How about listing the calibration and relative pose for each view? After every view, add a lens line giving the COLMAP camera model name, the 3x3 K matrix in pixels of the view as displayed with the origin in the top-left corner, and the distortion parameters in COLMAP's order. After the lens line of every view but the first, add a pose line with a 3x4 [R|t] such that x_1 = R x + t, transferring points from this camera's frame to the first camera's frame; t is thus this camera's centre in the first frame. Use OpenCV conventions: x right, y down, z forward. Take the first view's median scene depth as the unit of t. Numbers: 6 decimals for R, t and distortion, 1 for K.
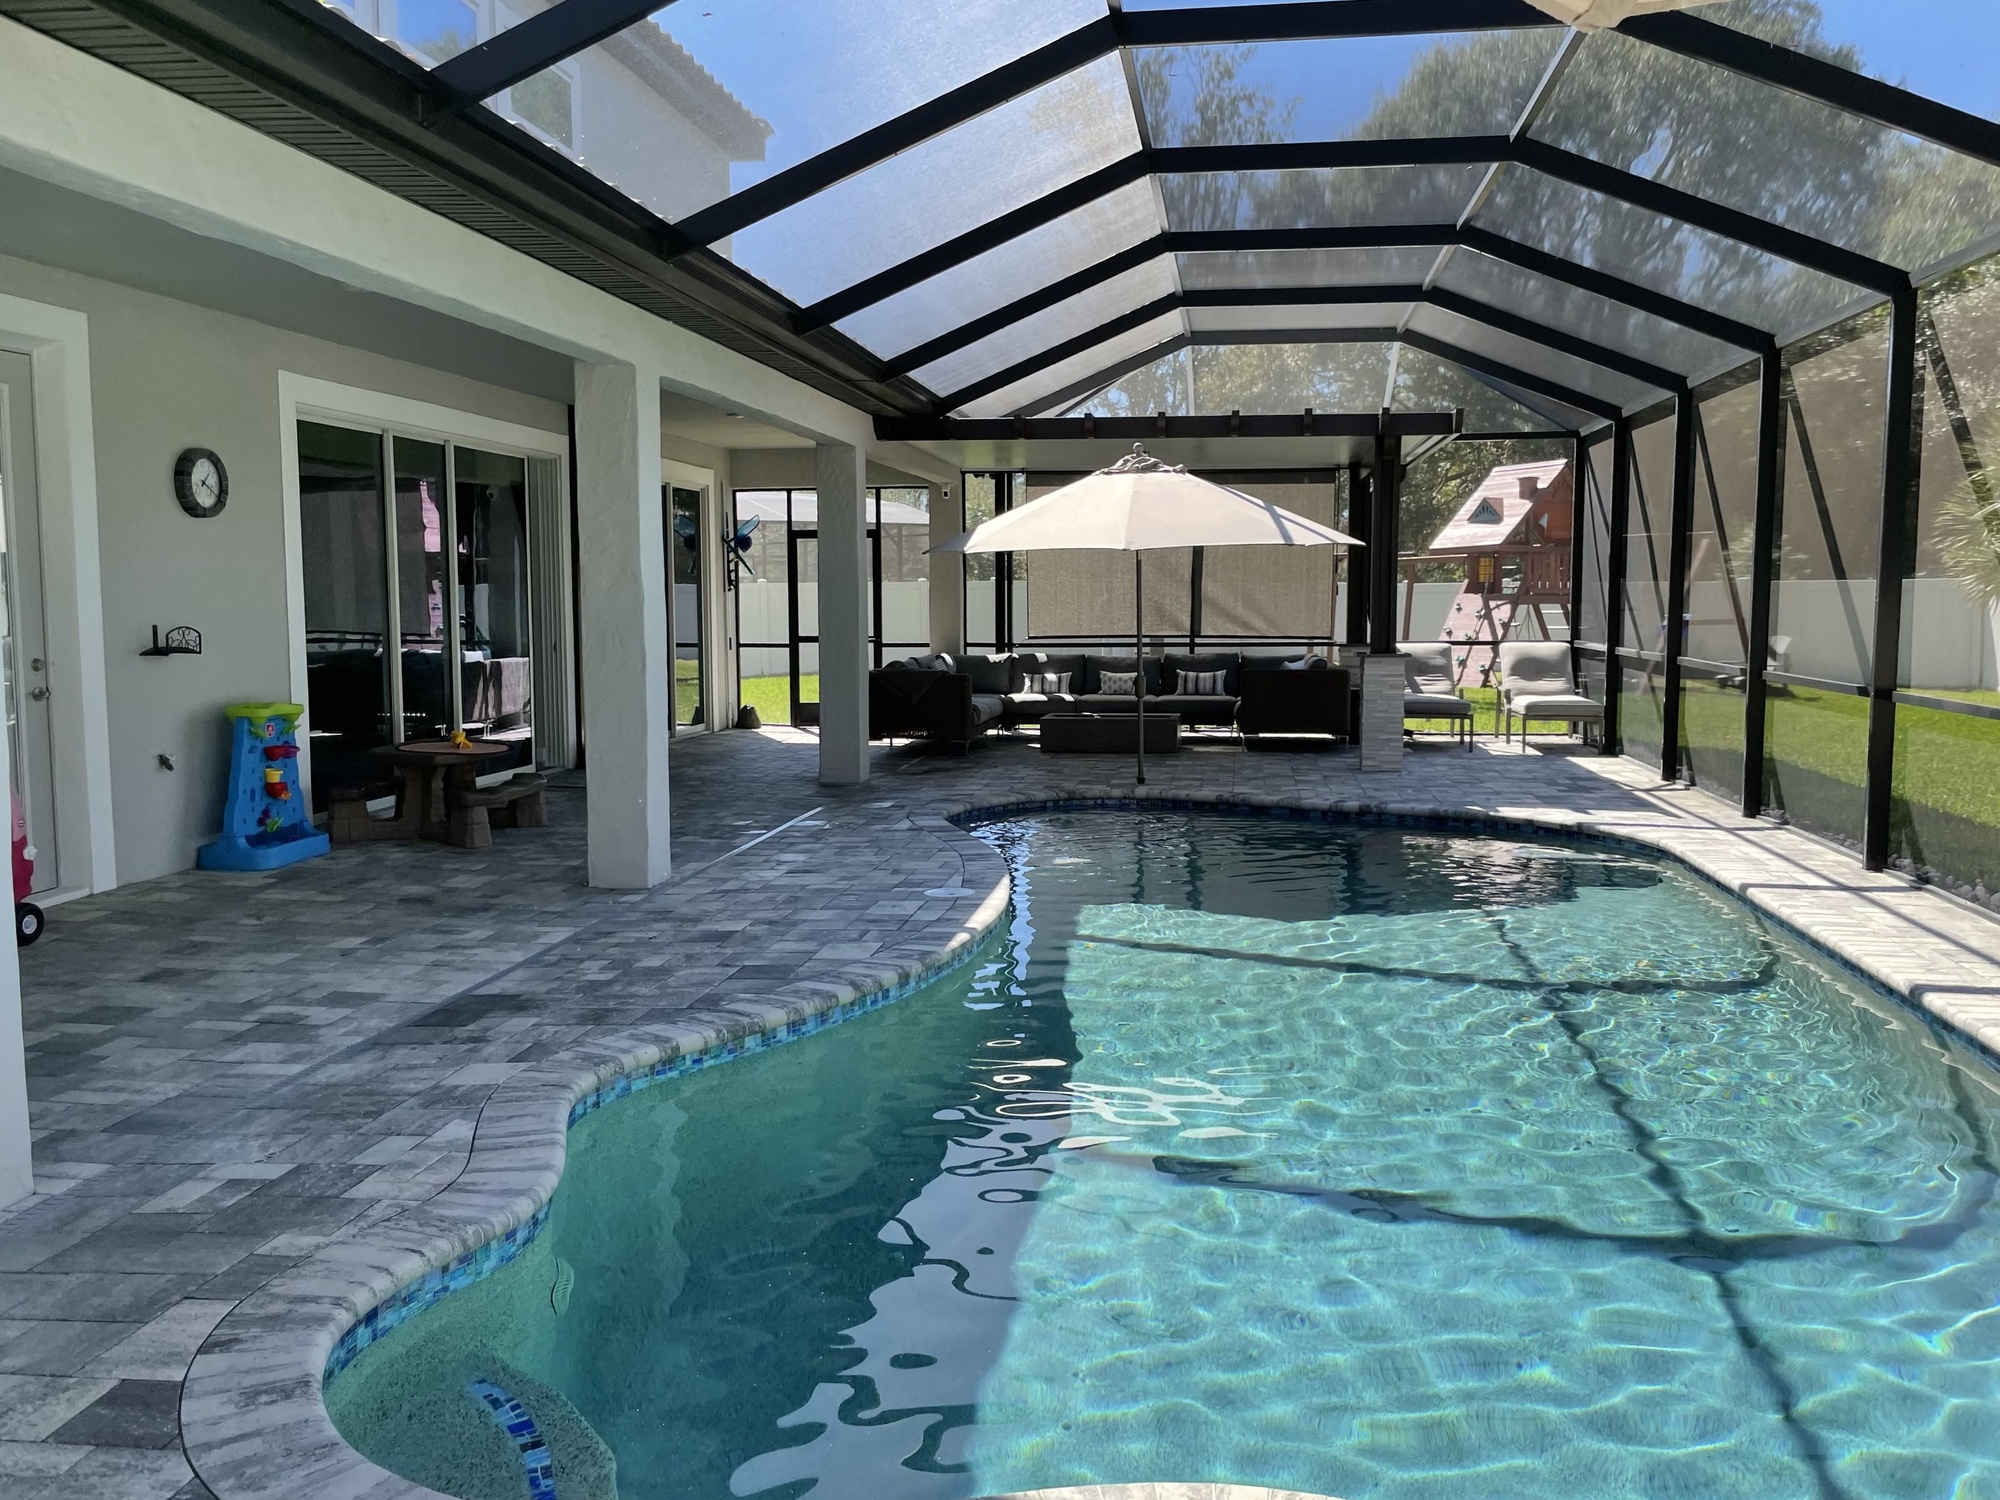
lens RADIAL K [[1524.9, 0, 1003.6], [0, 1524.9, 736.2], [0, 0, 1]] dist [0.085322, -0.104966]
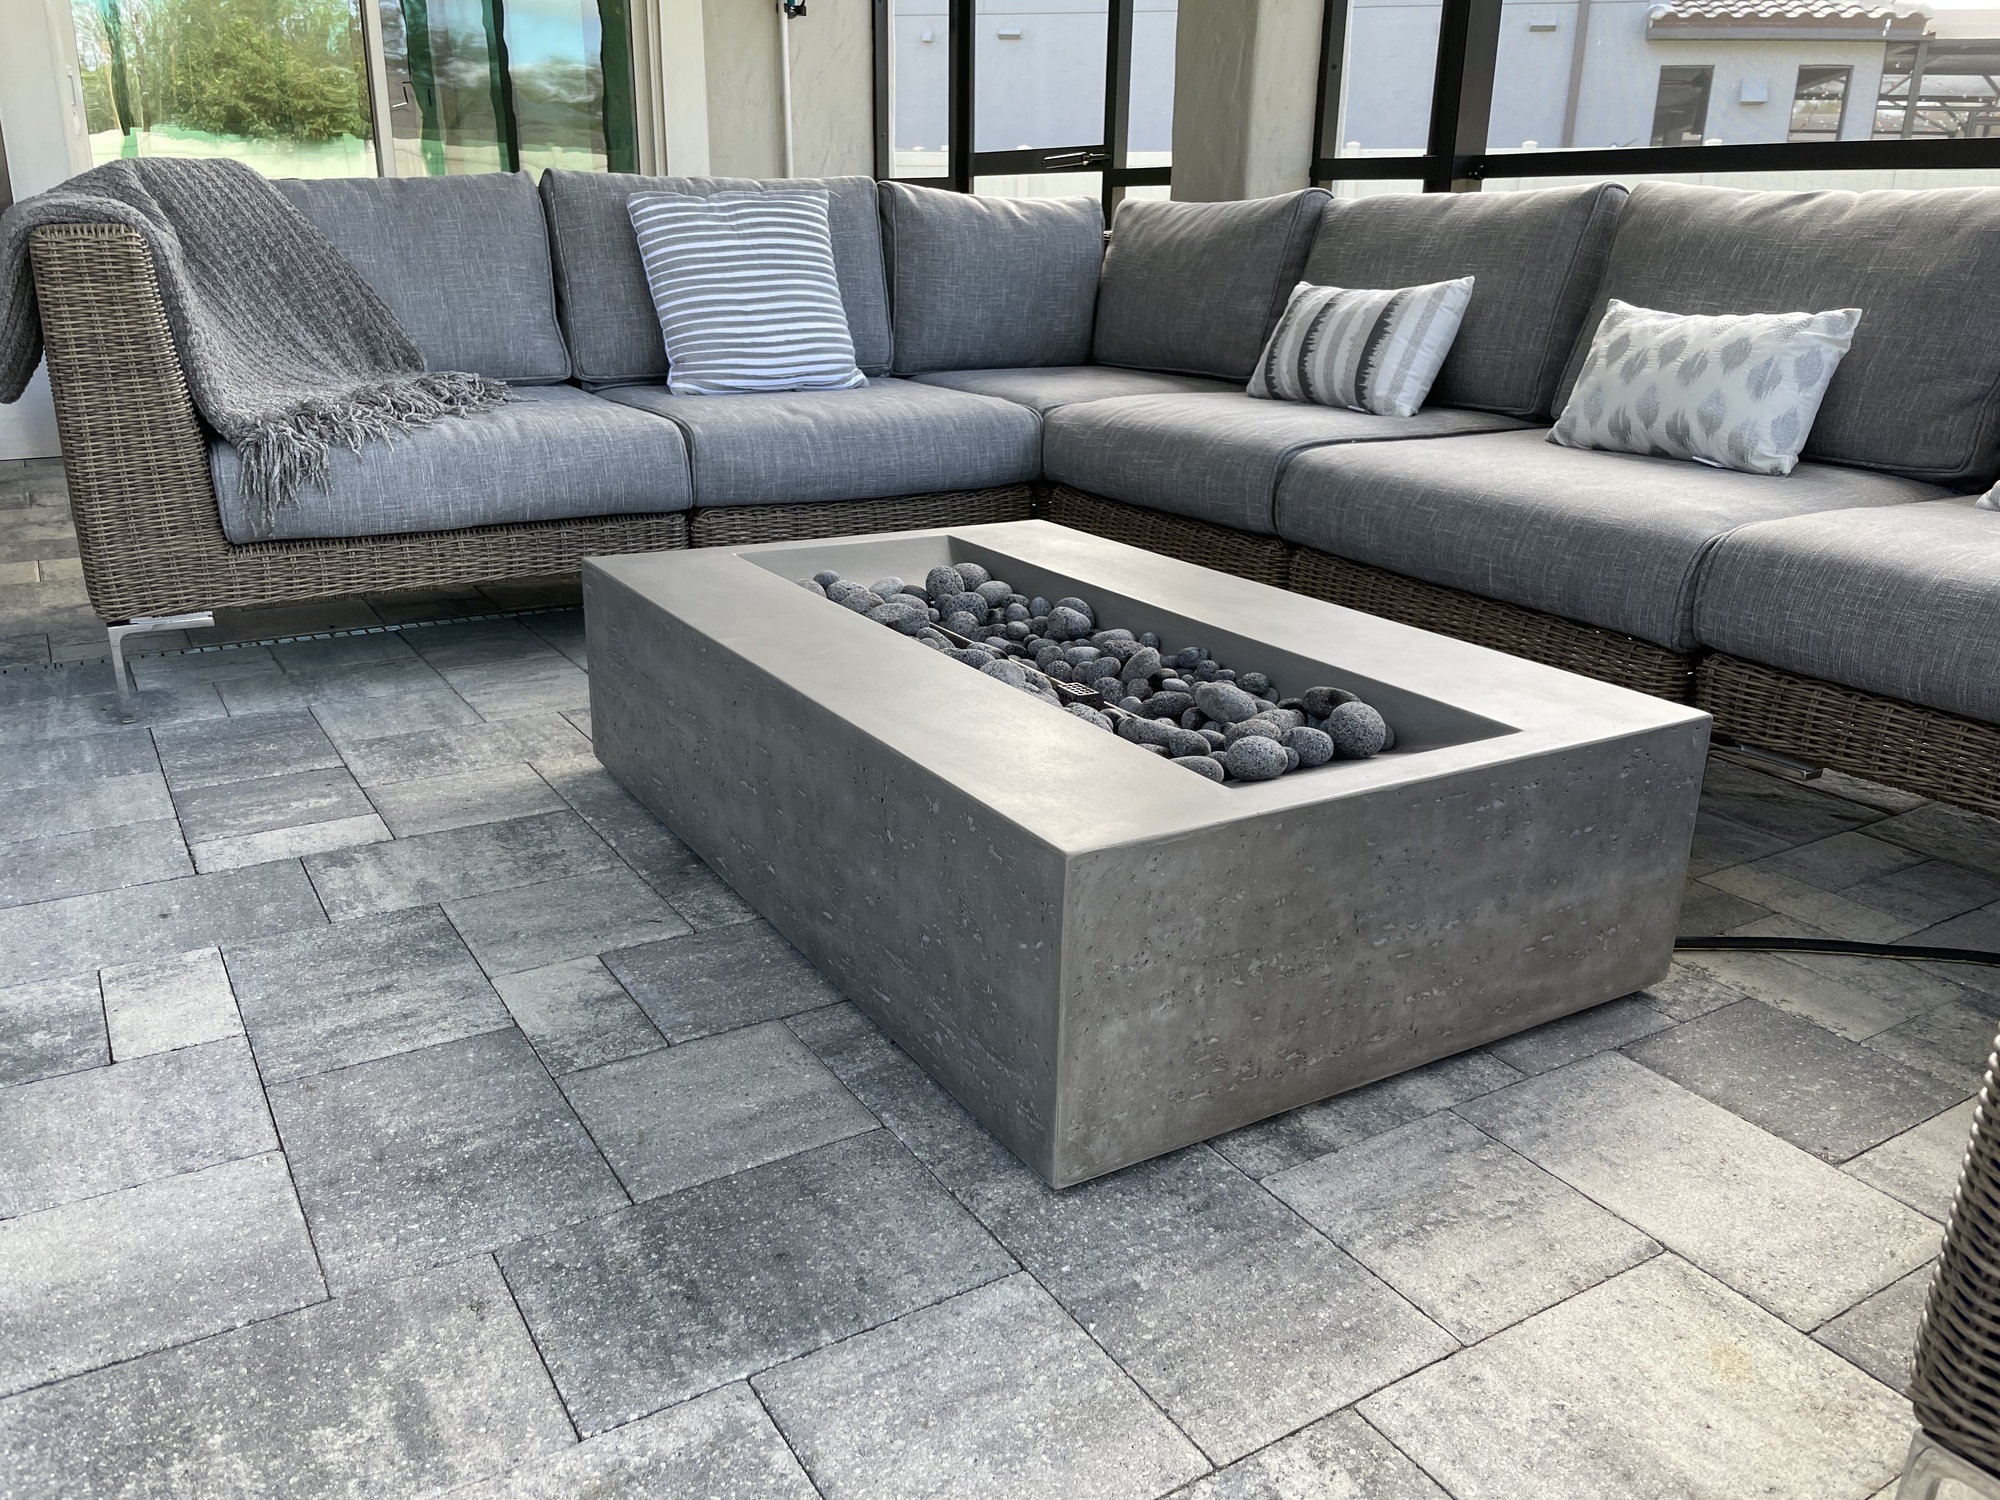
lens RADIAL K [[1555.7, 0, 995.6], [0, 1555.7, 747.7], [0, 0, 1]] dist [0.007639, 0.001518]
pose [[0.614287, 0.262997, -0.743965, 0.159567], [-0.084022, 0.959263, 0.269731, -0.035729], [0.784596, -0.103183, 0.611361, 0.840005]]
